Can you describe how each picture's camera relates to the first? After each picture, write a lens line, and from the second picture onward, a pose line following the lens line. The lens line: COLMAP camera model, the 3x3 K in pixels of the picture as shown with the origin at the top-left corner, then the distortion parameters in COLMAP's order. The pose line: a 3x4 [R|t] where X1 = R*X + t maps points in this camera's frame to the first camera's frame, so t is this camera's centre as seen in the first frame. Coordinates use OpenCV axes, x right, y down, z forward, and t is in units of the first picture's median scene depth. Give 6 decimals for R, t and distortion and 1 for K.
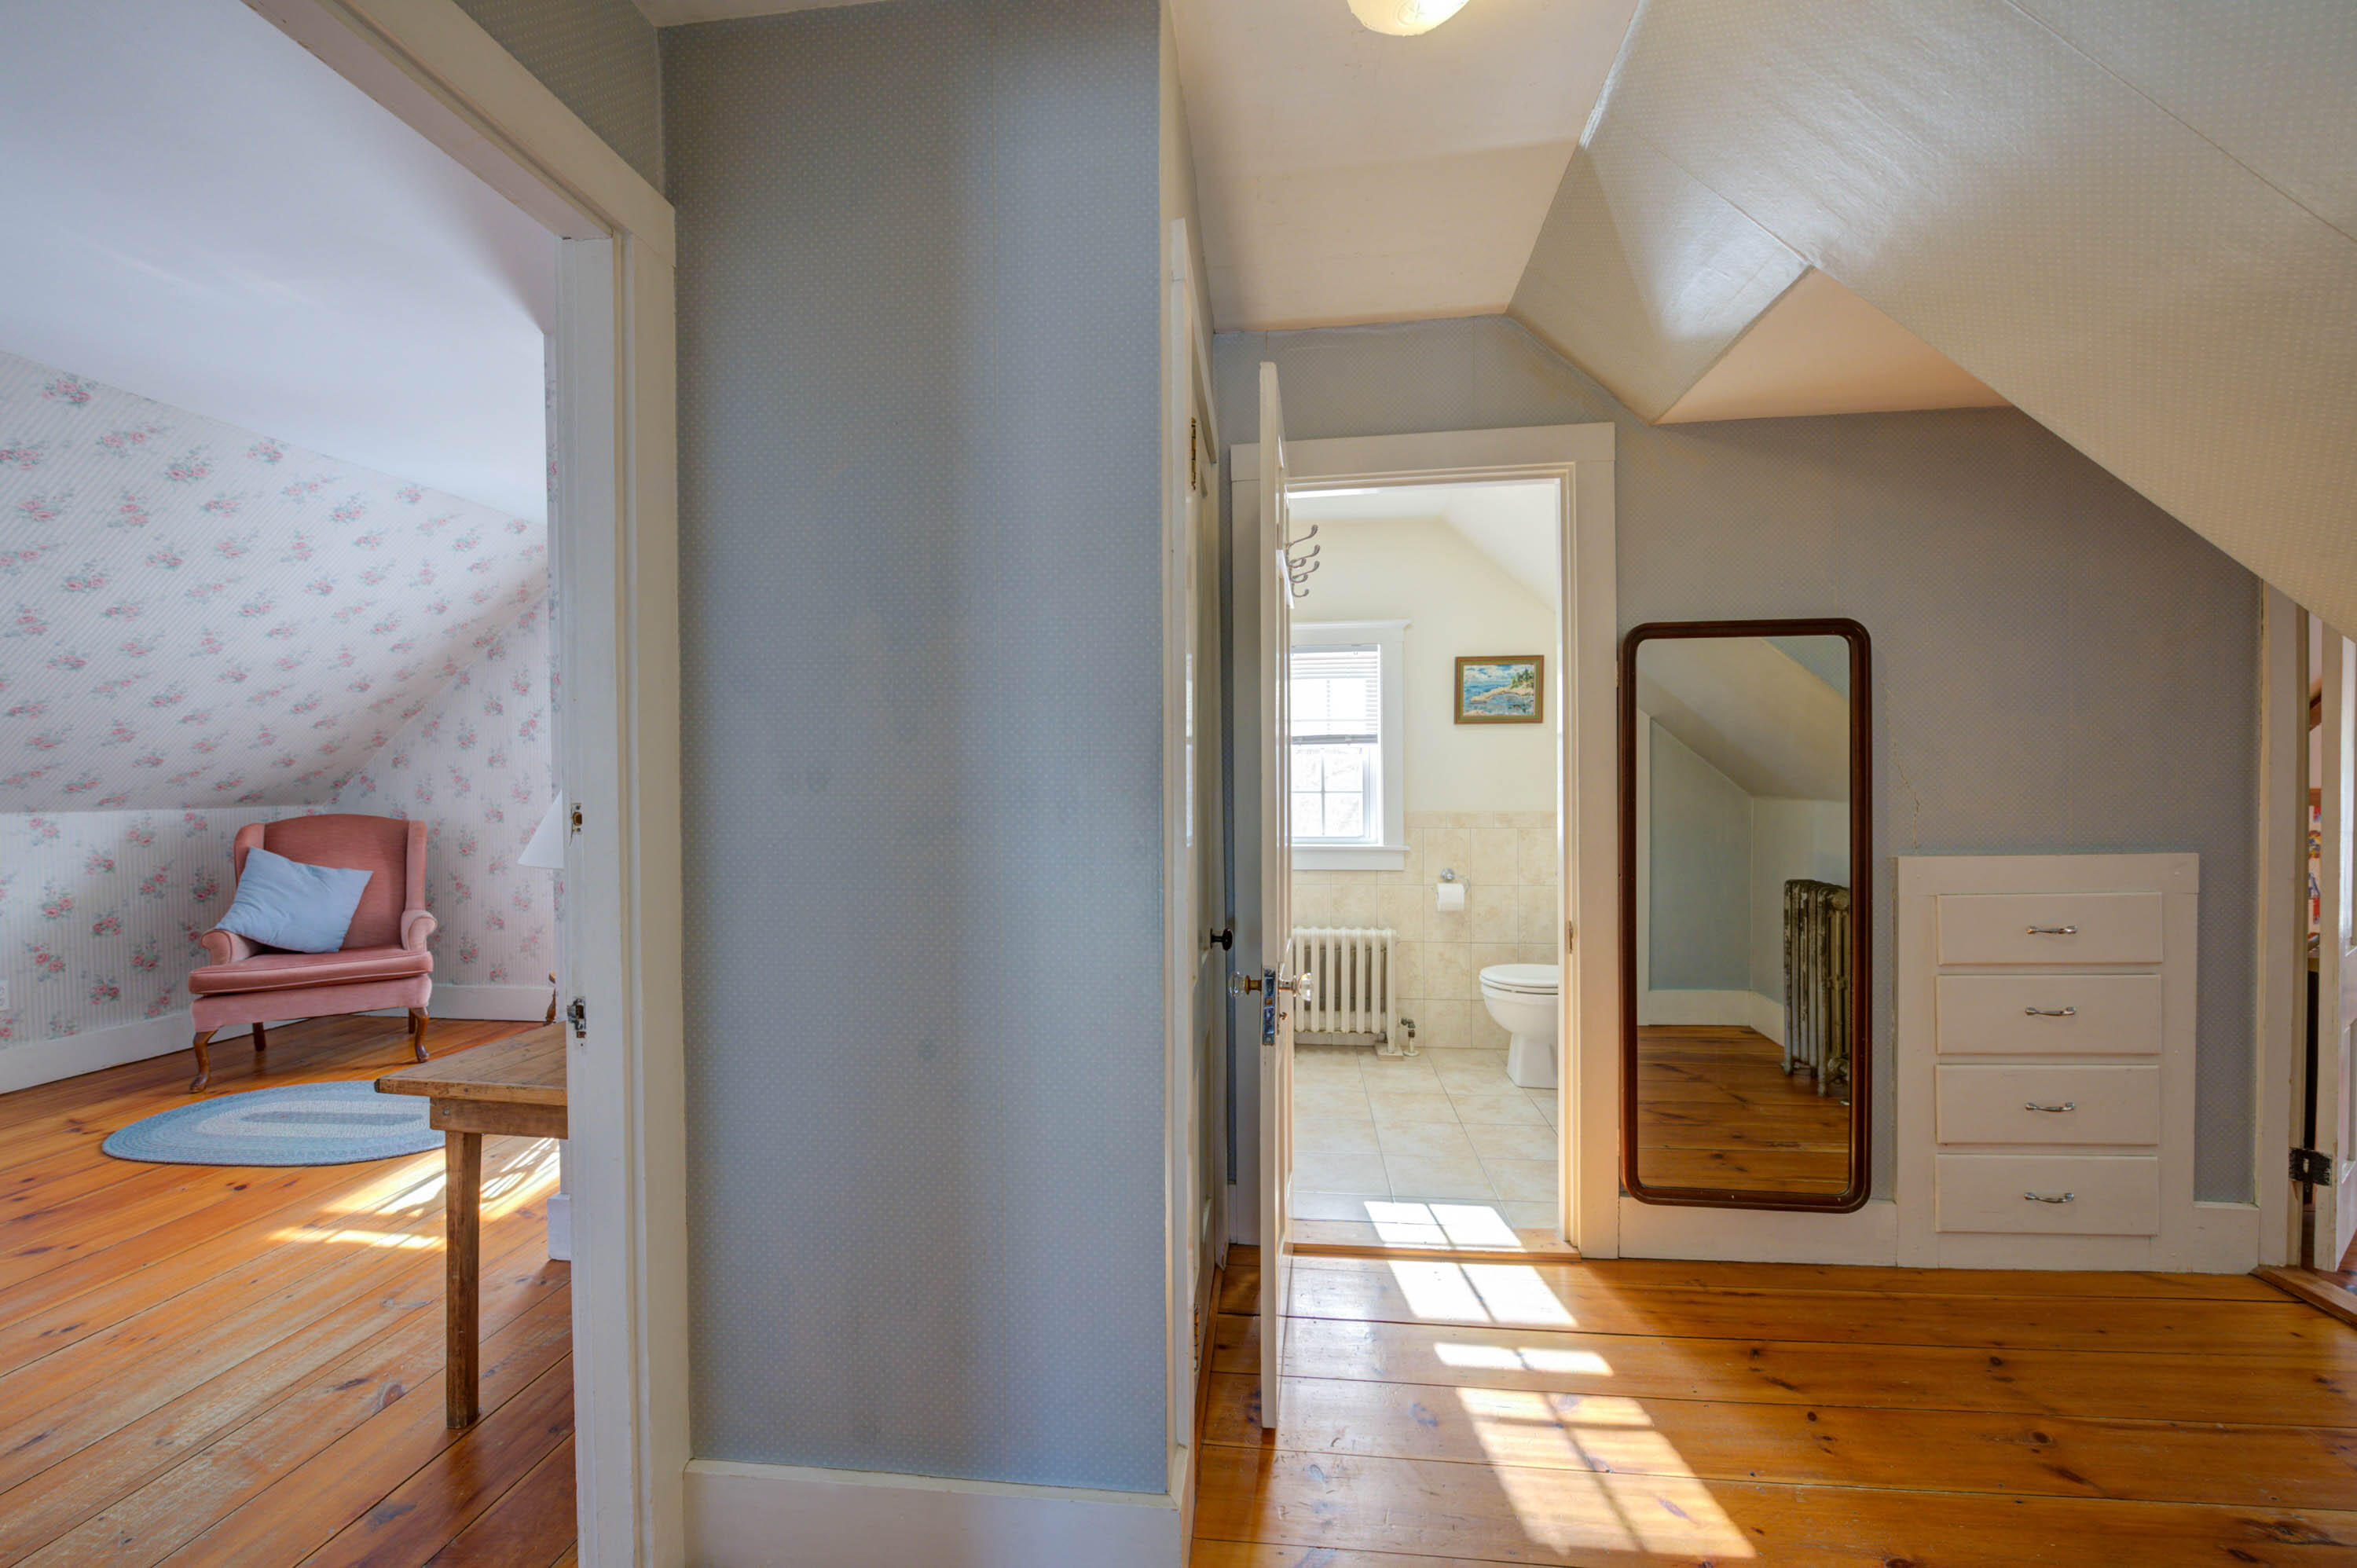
lens RADIAL K [[962.2, 0, 1167.2], [0, 962.2, 781.9], [0, 0, 1]] dist [-0.000729, -0.000504]
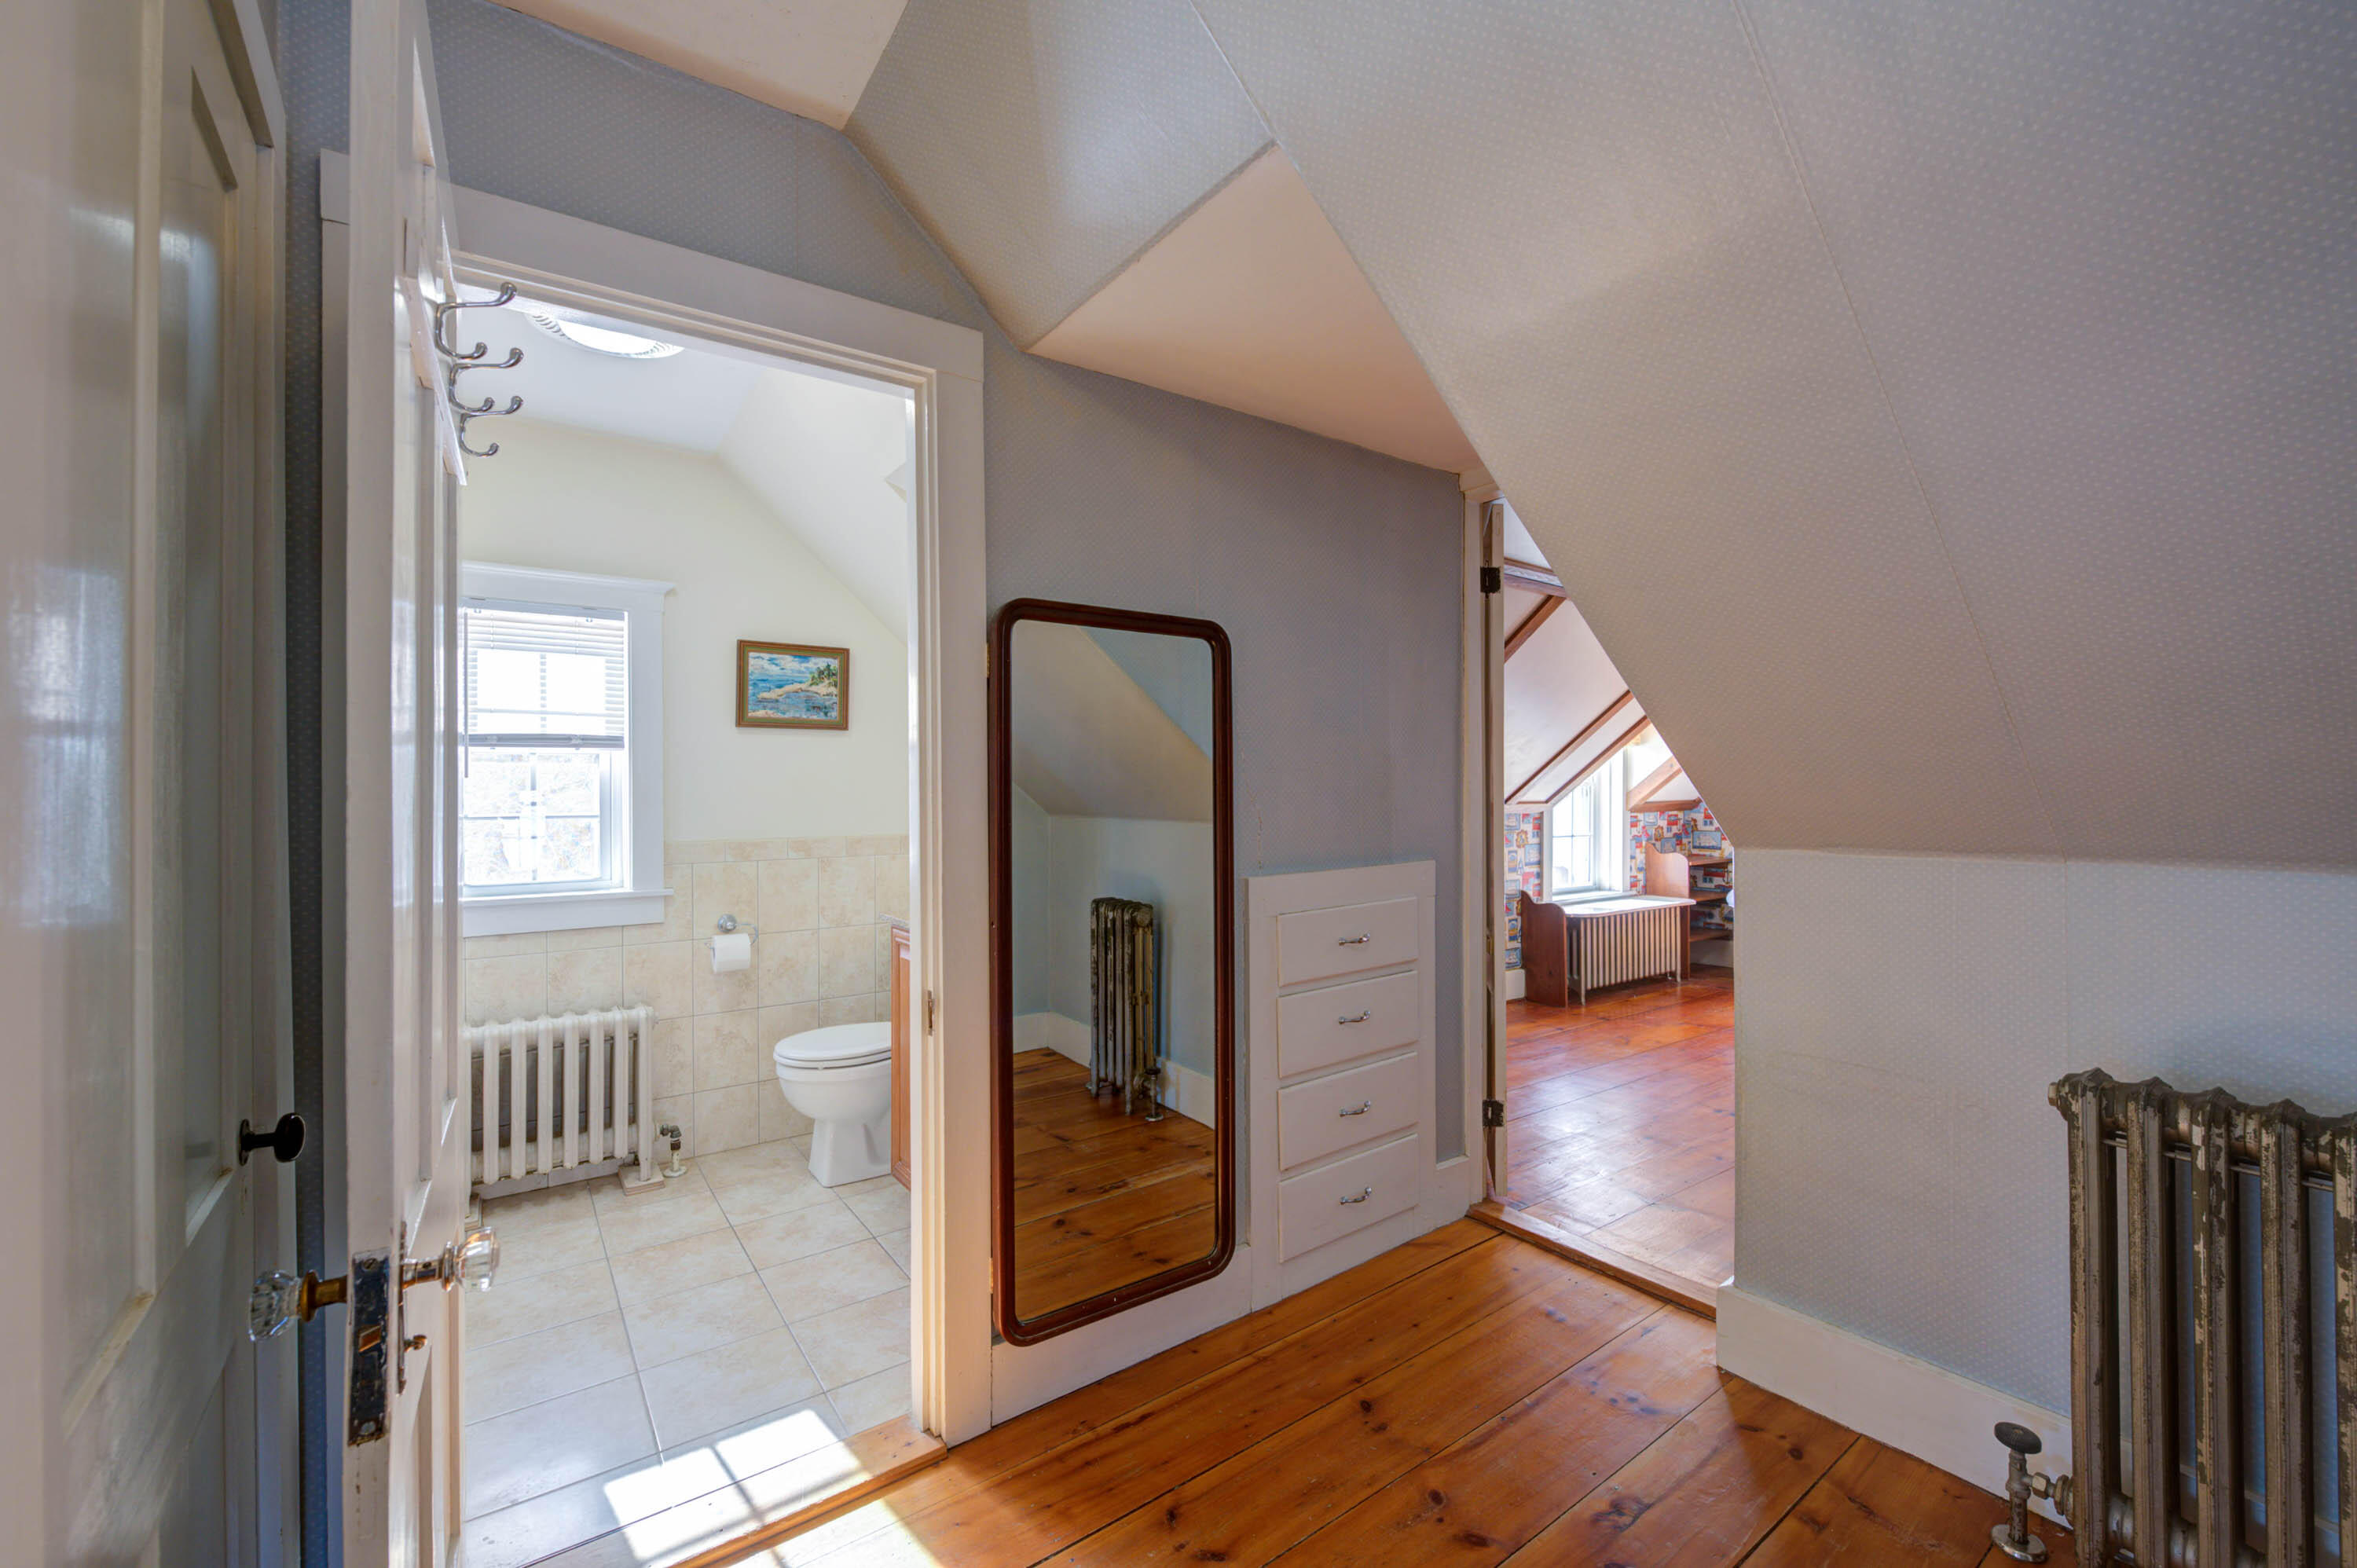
lens RADIAL K [[962.2, 0, 1178.1], [0, 962.2, 786.1], [0, 0, 1]] dist [-0.000729, -0.000504]
pose [[0.733121, 0.004597, 0.680083, 0.040743], [0.005286, 0.999908, -0.012457, -0.001176], [-0.680078, 0.012728, 0.733029, 0.234014]]
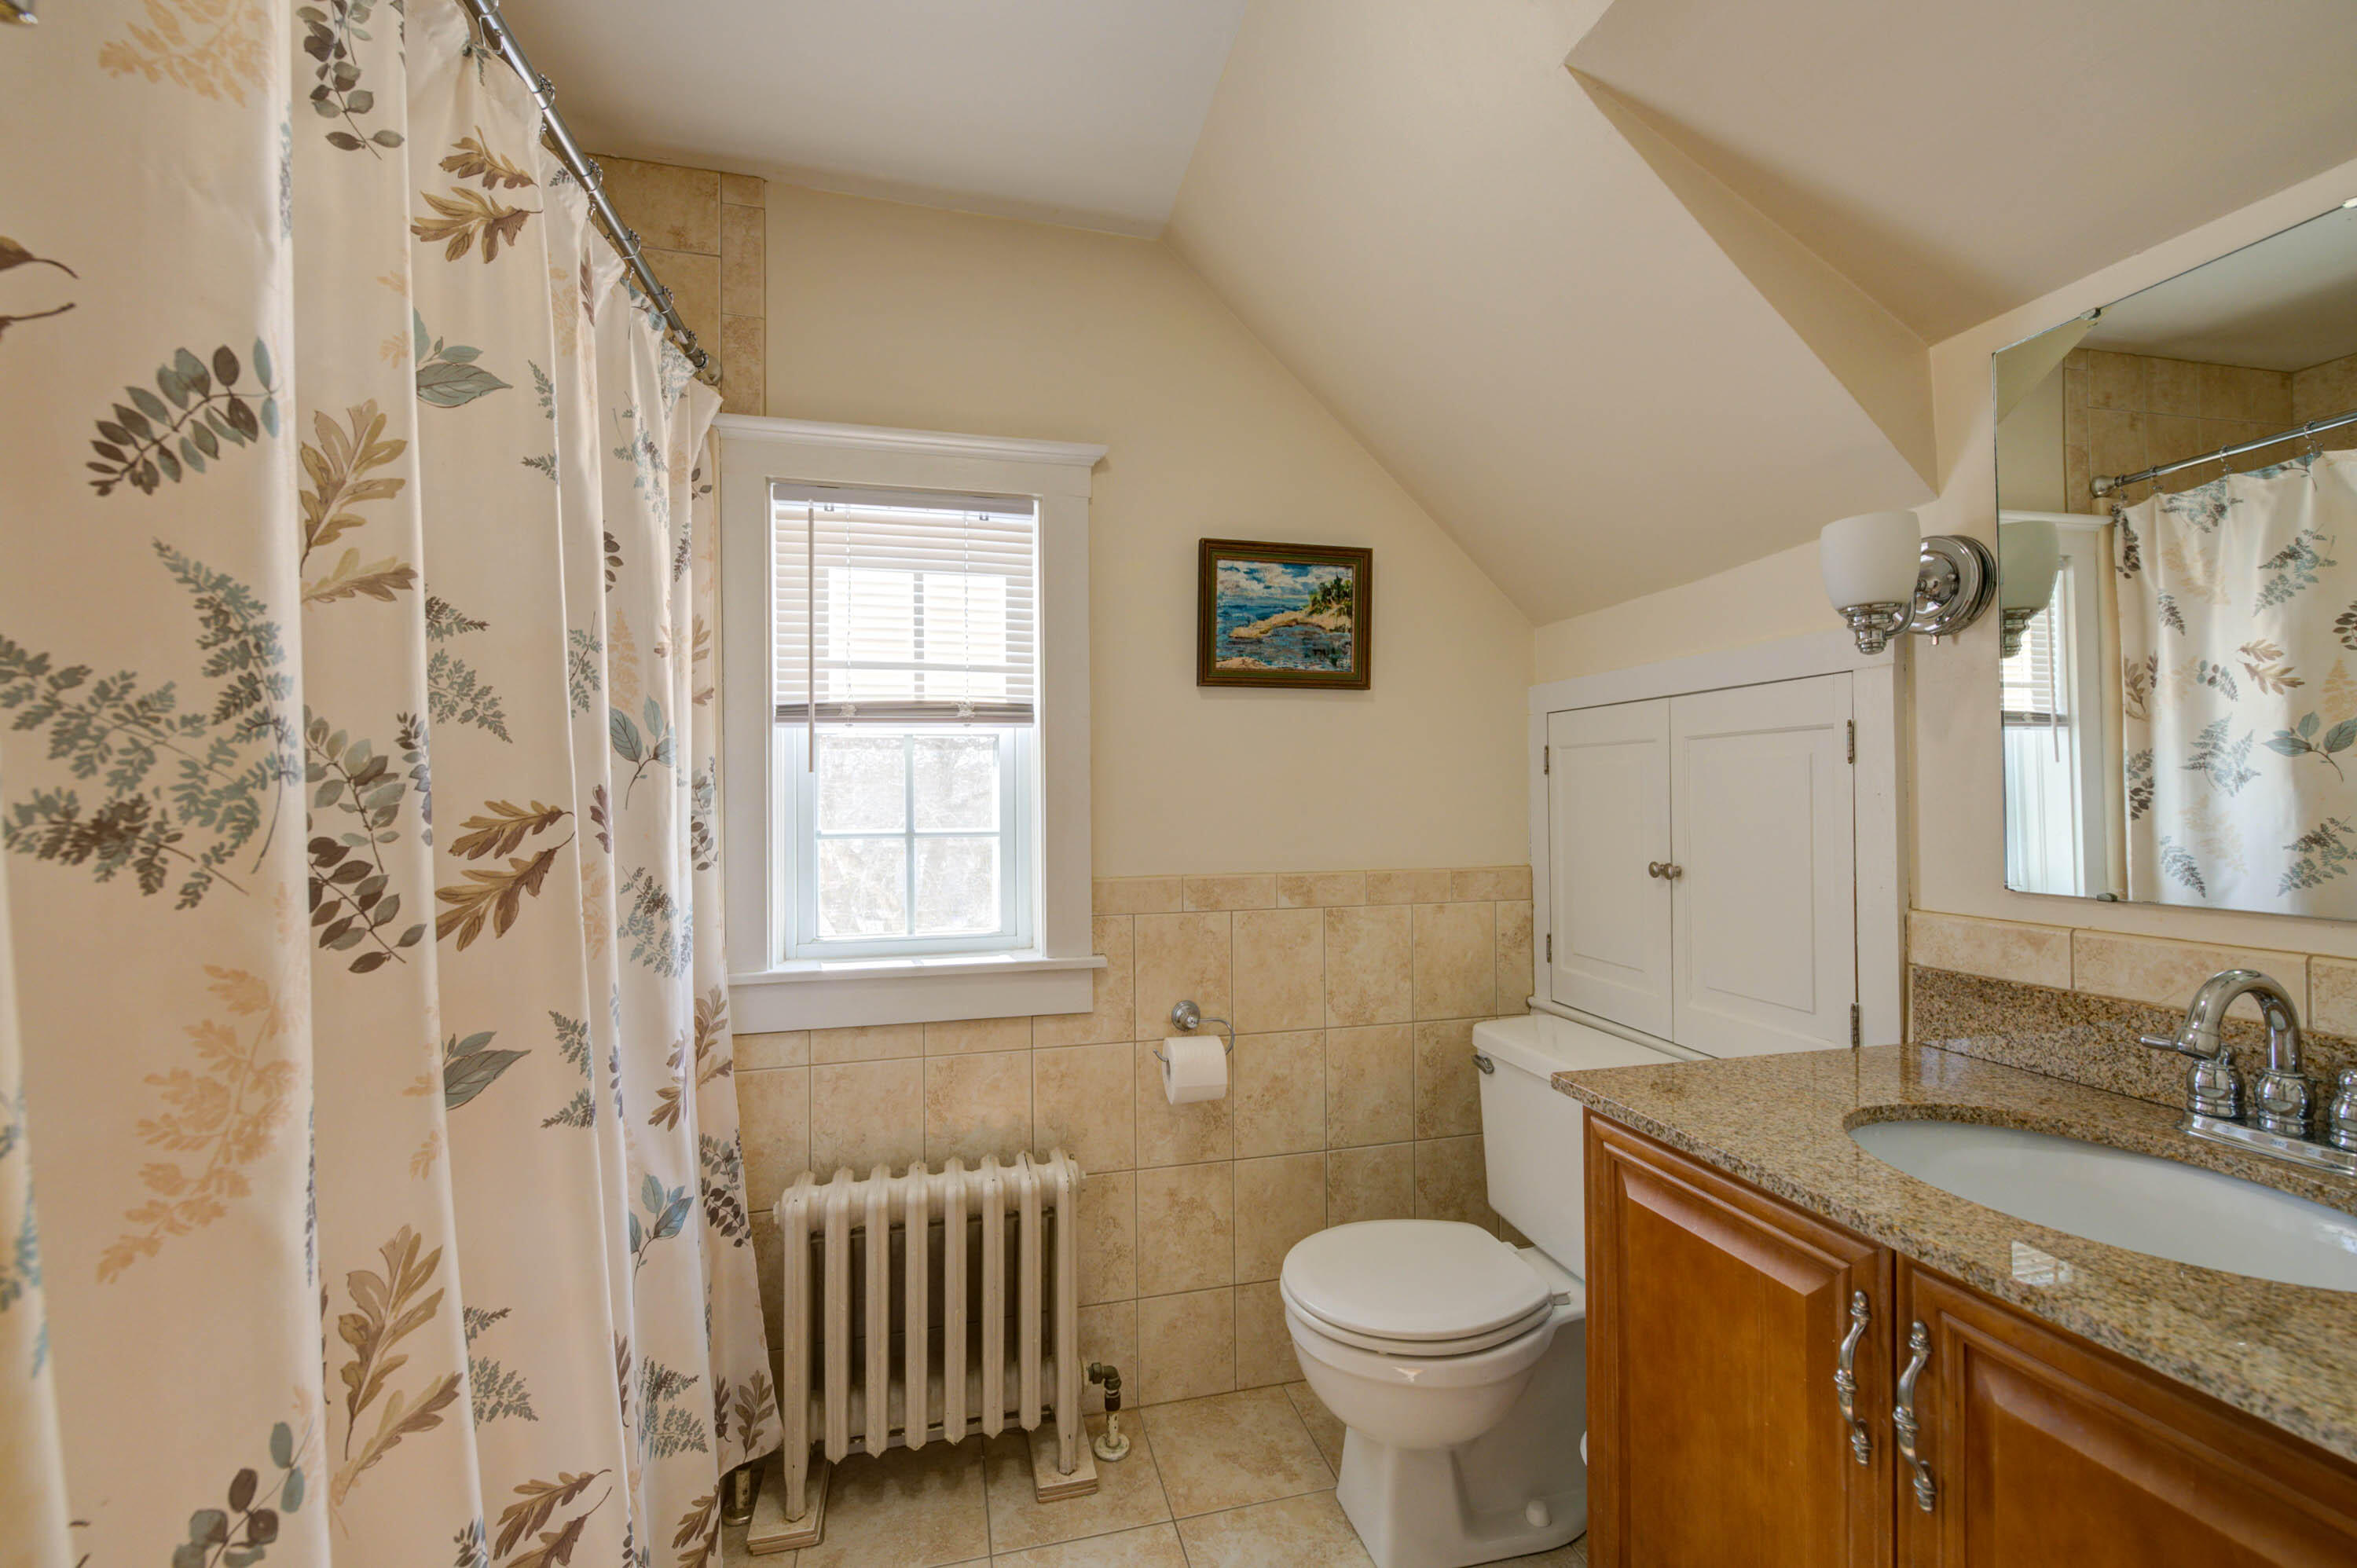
lens RADIAL K [[962.2, 0, 1166.9], [0, 962.2, 787.0], [0, 0, 1]] dist [-0.000729, -0.000504]
pose [[0.934689, 0.003212, 0.355451, 0.145795], [0.003068, 0.999849, -0.017102, -0.004532], [-0.355452, 0.017075, 0.934538, 0.693986]]
